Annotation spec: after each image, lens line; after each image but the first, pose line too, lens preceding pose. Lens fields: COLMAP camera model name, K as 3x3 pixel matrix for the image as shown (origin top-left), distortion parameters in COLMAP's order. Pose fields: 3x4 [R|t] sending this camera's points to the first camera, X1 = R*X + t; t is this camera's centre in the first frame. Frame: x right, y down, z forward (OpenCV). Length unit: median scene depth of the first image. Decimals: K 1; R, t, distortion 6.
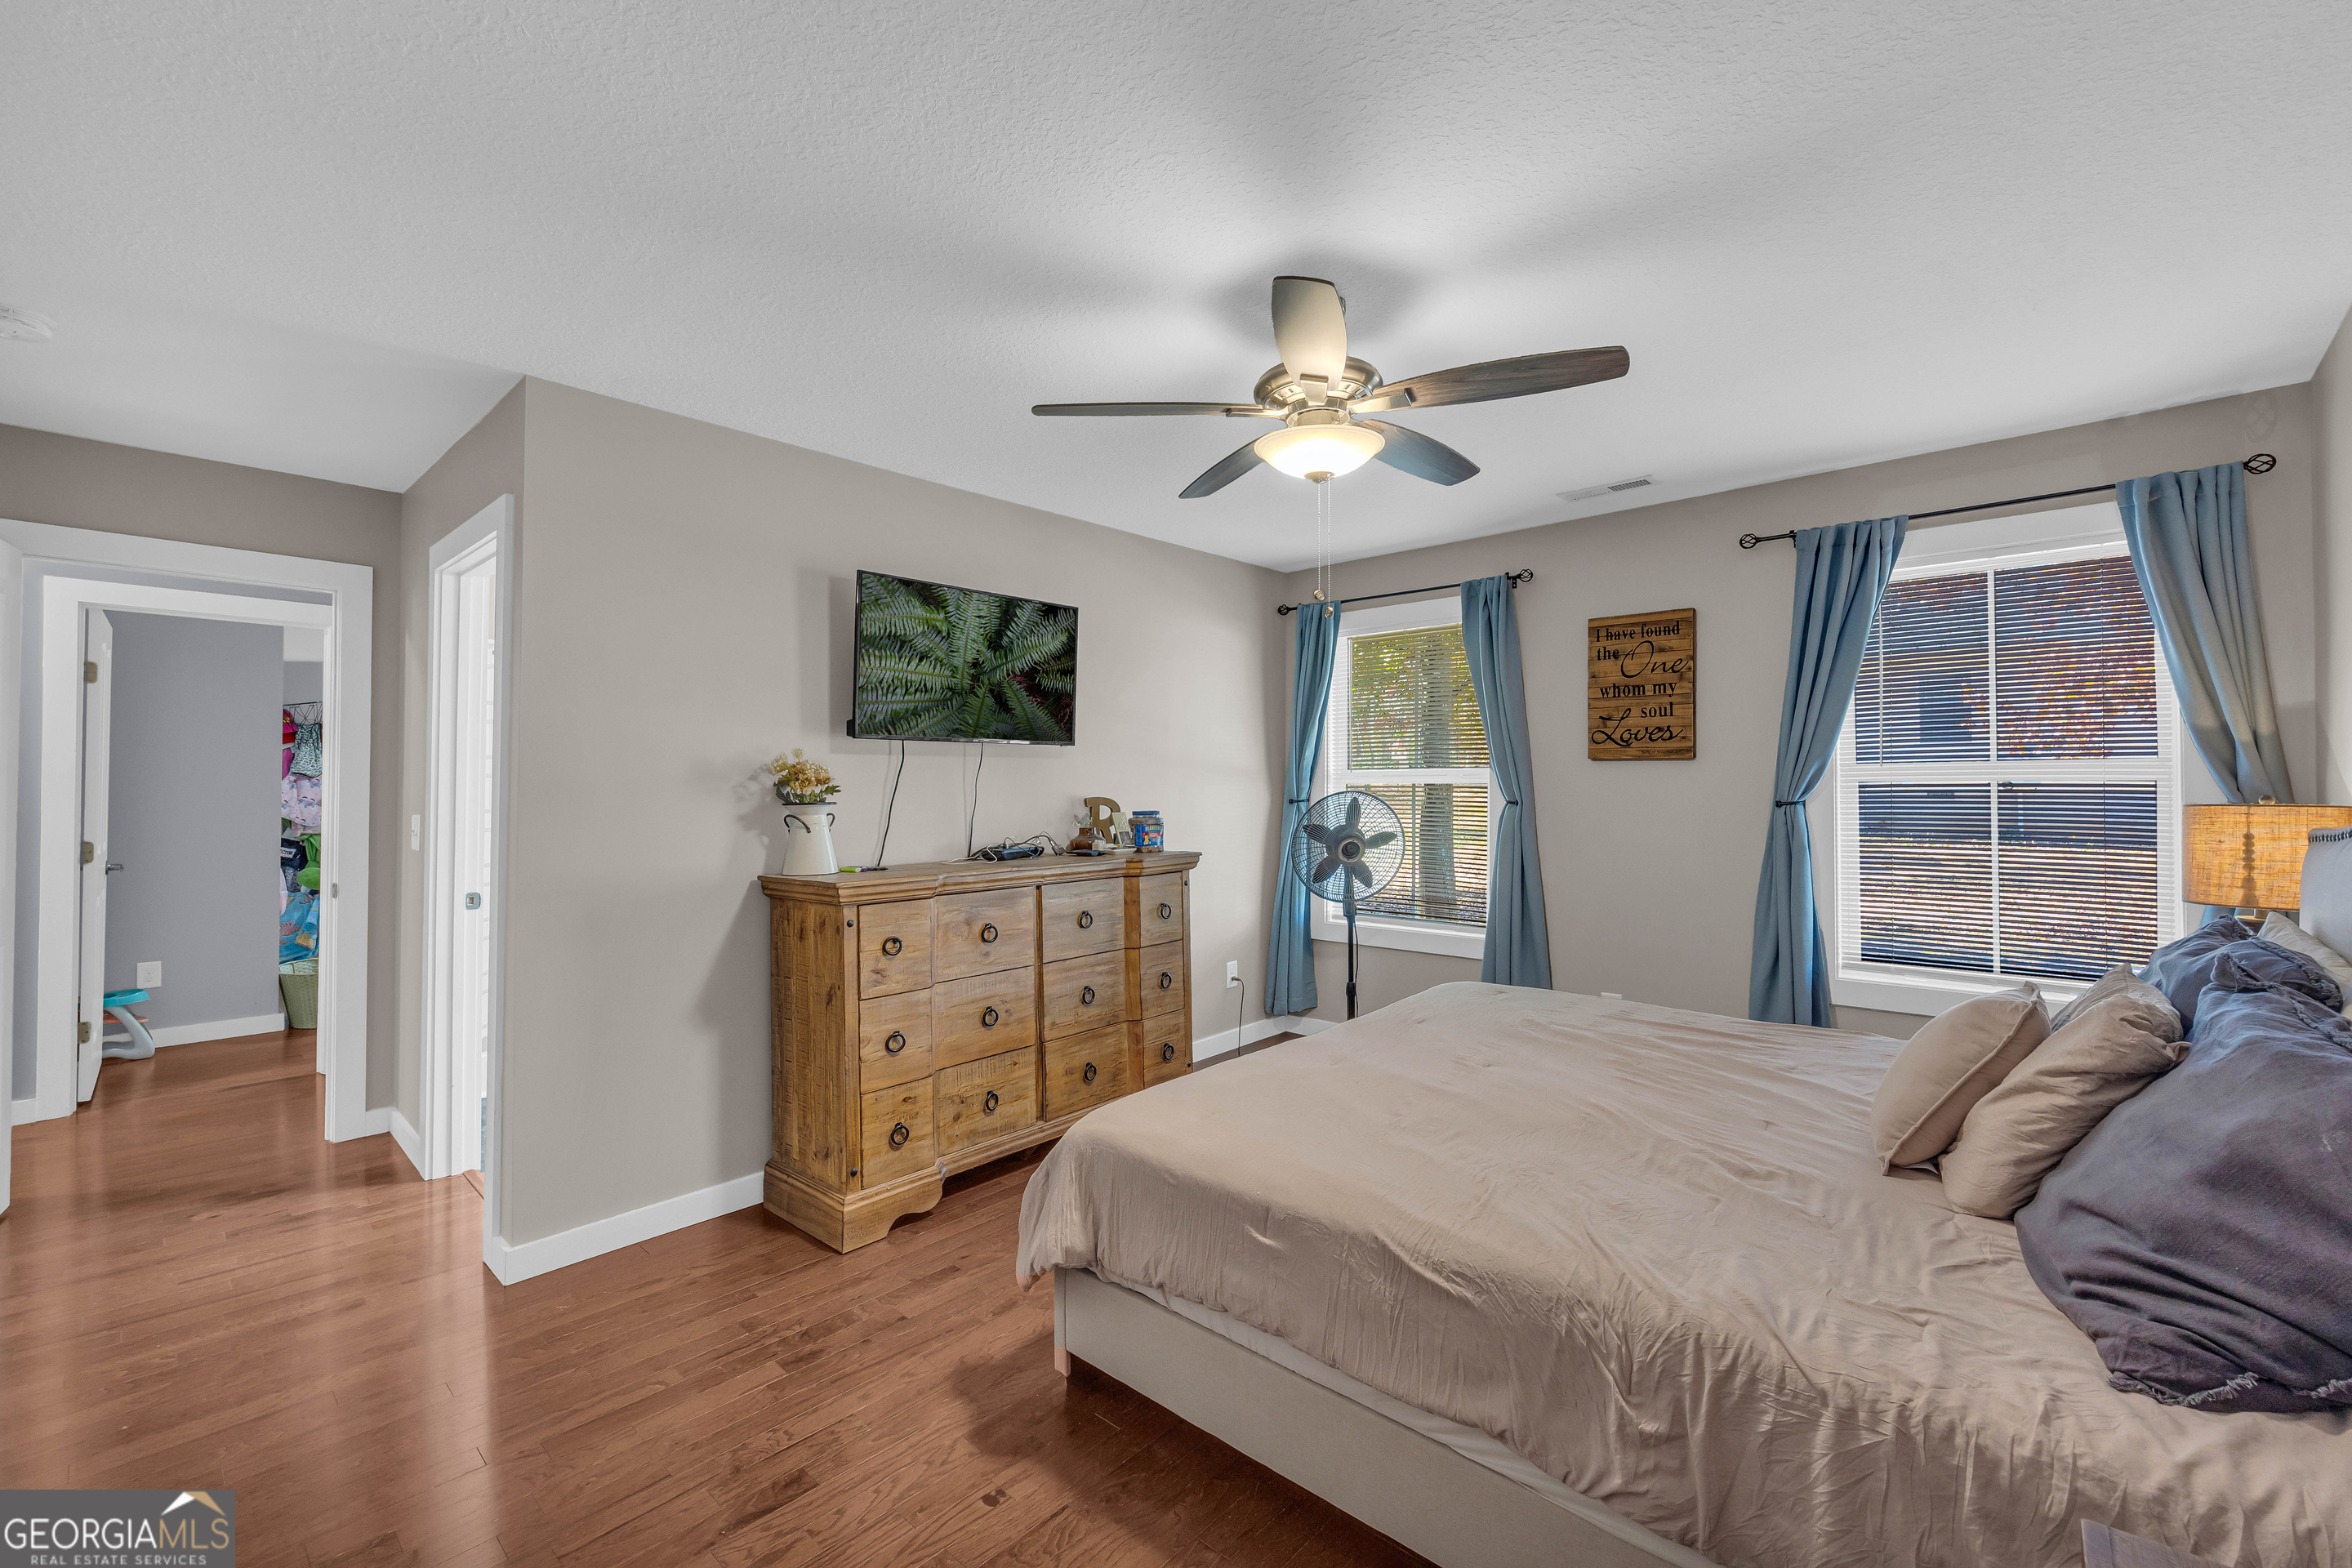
lens RADIAL K [[970.6, 0, 1171.5], [0, 970.6, 777.0], [0, 0, 1]] dist [-0.044127, 0.000093]
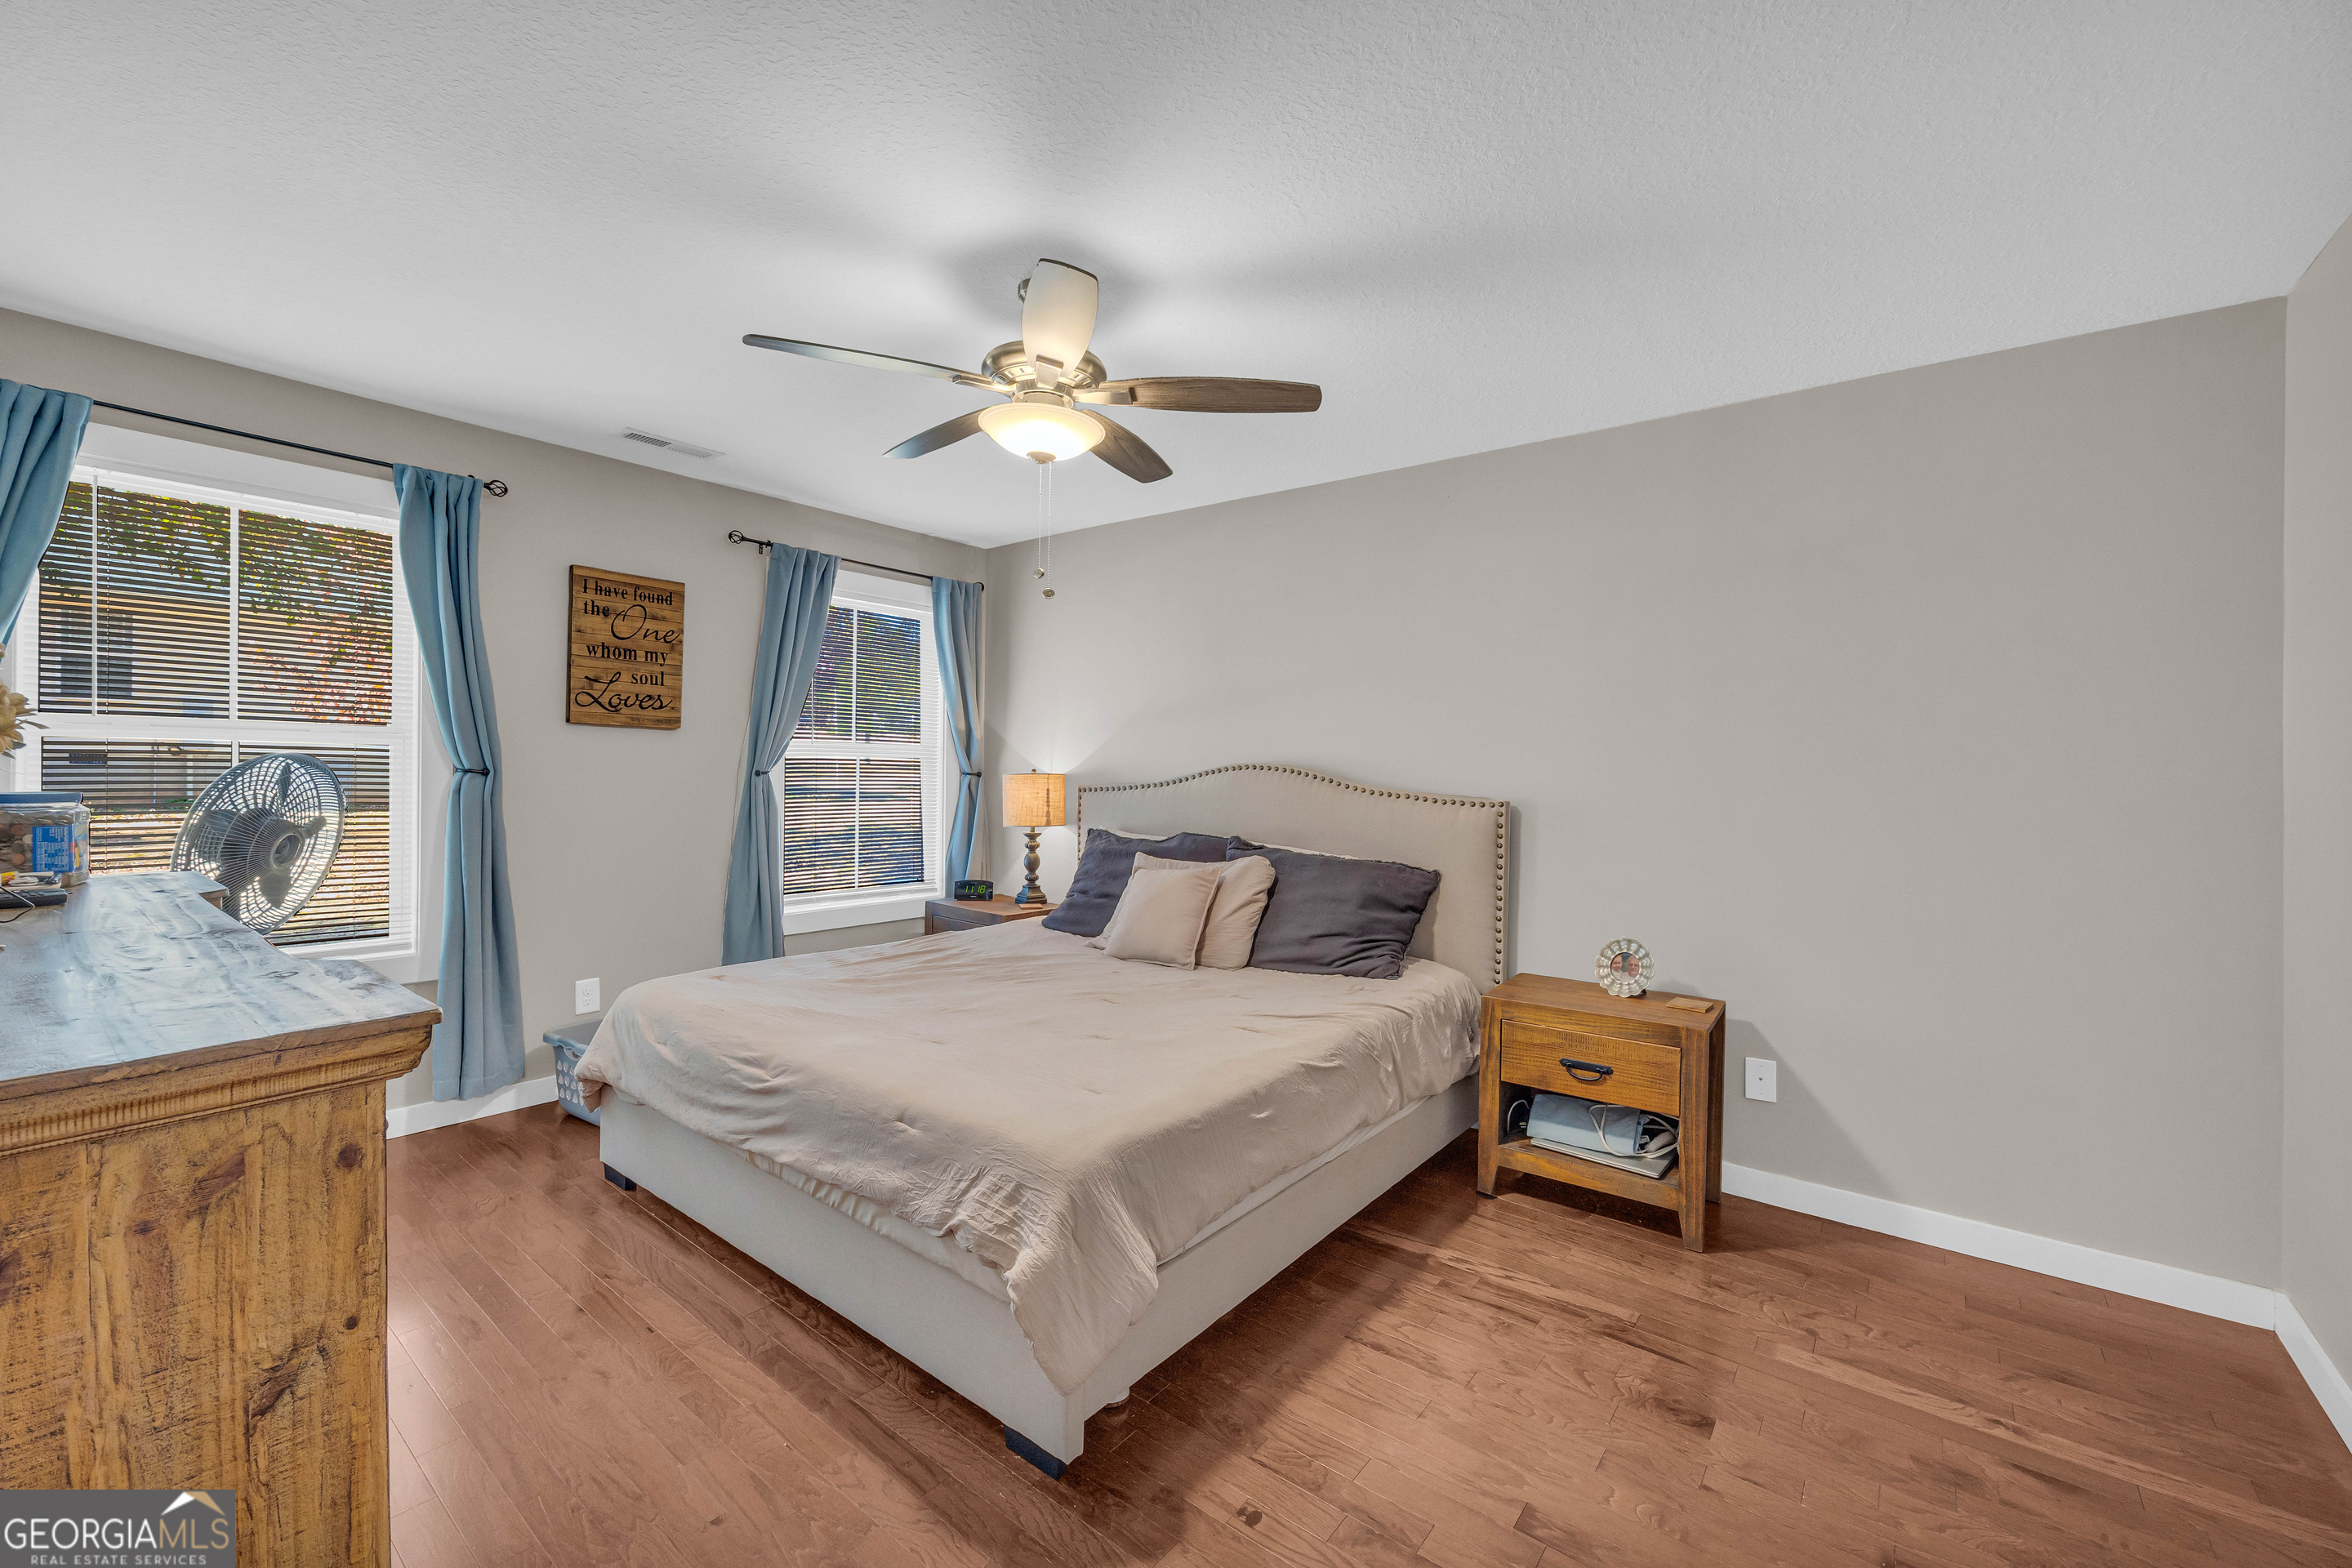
lens RADIAL K [[959.3, 0, 1175.1], [0, 959.3, 777.6], [0, 0, 1]] dist [-0.002649, 0.000118]
pose [[-0.101385, -0.012535, 0.994768, -0.528959], [-0.035990, 0.999312, 0.008924, 0.004452], [-0.994196, -0.034897, -0.101767, 0.559368]]
